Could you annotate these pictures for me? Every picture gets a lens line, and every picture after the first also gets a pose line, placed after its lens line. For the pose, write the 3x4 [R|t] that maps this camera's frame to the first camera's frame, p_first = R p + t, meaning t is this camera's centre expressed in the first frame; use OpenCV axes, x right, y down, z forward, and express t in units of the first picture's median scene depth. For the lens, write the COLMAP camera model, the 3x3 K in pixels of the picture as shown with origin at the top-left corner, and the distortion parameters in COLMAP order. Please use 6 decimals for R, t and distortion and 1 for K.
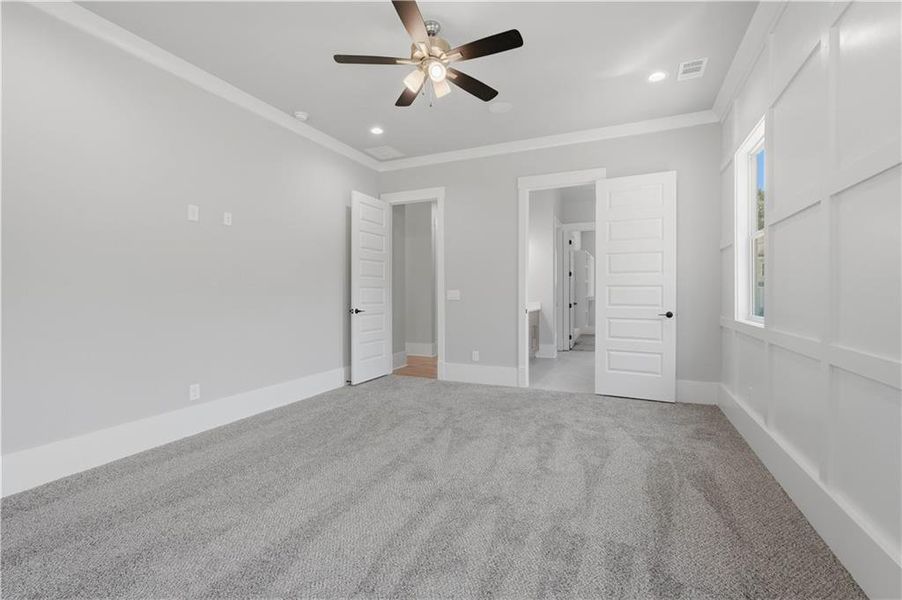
lens RADIAL K [[401.2, 0, 450.1], [0, 401.2, 297.4], [0, 0, 1]] dist [-0.017565, 0.009307]
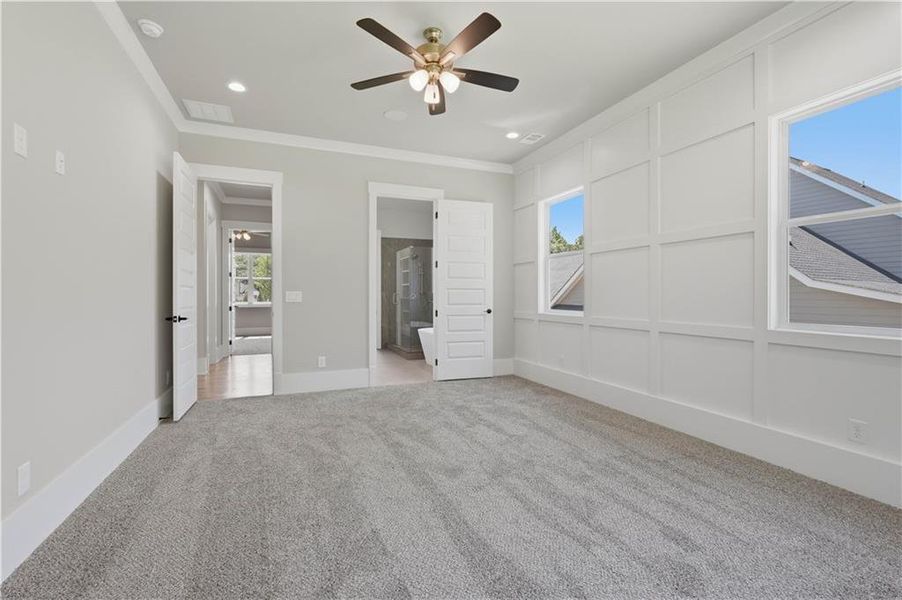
lens RADIAL K [[401.2, 0, 450.1], [0, 401.2, 297.4], [0, 0, 1]] dist [-0.017565, 0.009307]
pose [[0.692486, -0.001832, 0.721429, -0.579706], [0.006250, 0.999974, -0.003460, 0.001806], [-0.721404, 0.006905, 0.692480, 0.201871]]
